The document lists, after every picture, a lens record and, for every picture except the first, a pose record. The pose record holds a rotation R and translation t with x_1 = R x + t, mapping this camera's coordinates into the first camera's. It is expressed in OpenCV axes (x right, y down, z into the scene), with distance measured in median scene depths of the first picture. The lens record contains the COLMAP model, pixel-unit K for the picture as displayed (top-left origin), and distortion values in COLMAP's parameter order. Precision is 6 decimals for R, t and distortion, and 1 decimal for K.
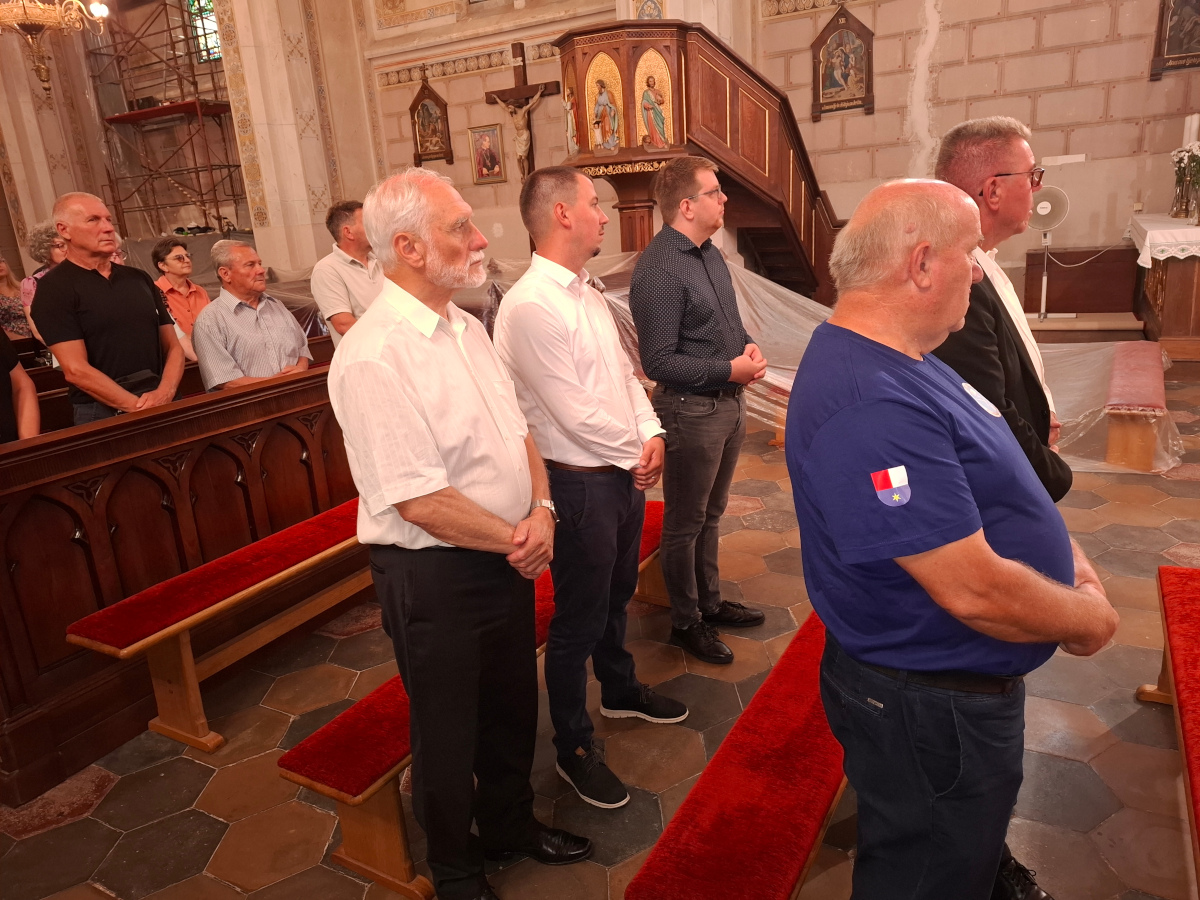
lens RADIAL K [[848.5, 0, 602.0], [0, 848.5, 448.3], [0, 0, 1]] dist [0.055315, -0.052033]
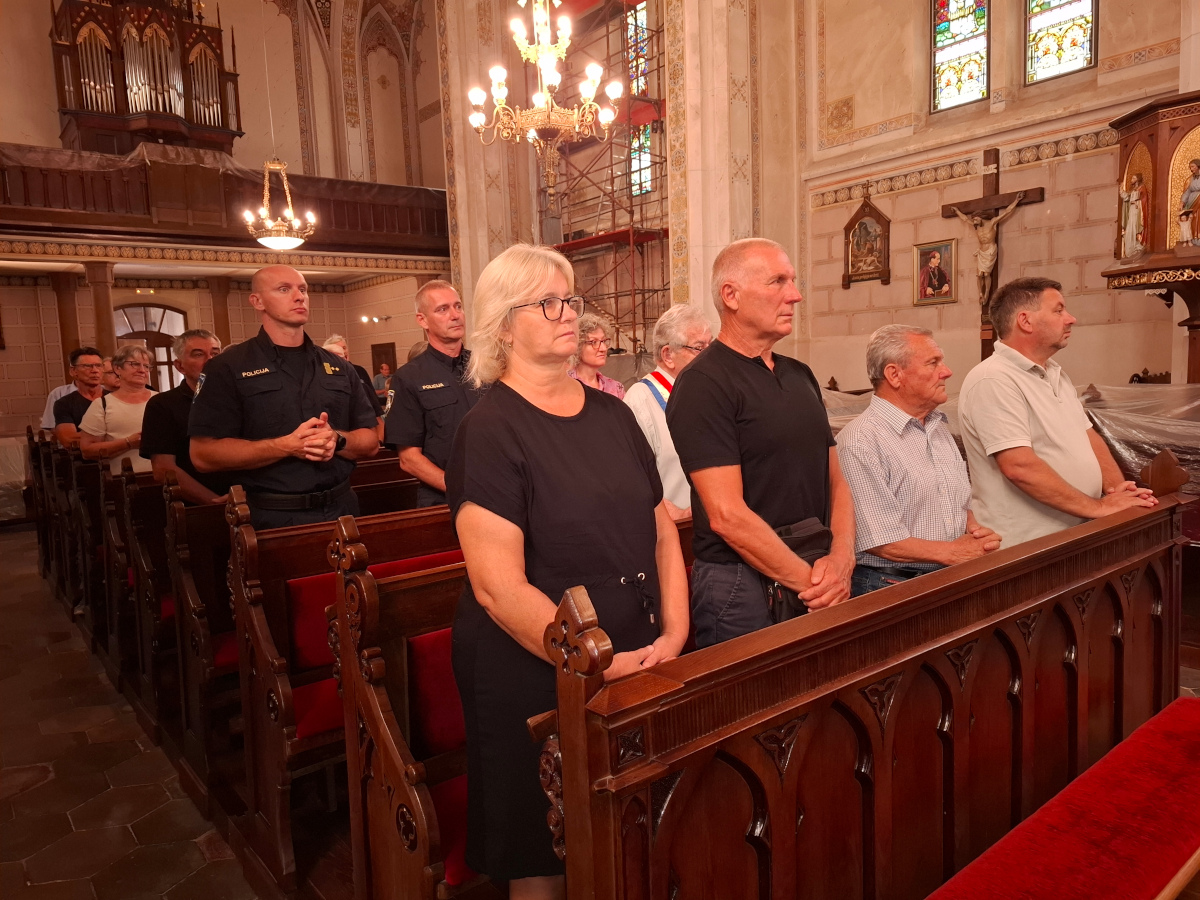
lens RADIAL K [[844.2, 0, 600.0], [0, 844.2, 450.0], [0, 0, 1]] dist [0.082240, -0.090937]
pose [[0.927189, 0.071420, -0.367722, -0.118747], [-0.125628, 0.984090, -0.125633, -0.011612], [0.352899, 0.162682, 0.921410, 0.099769]]
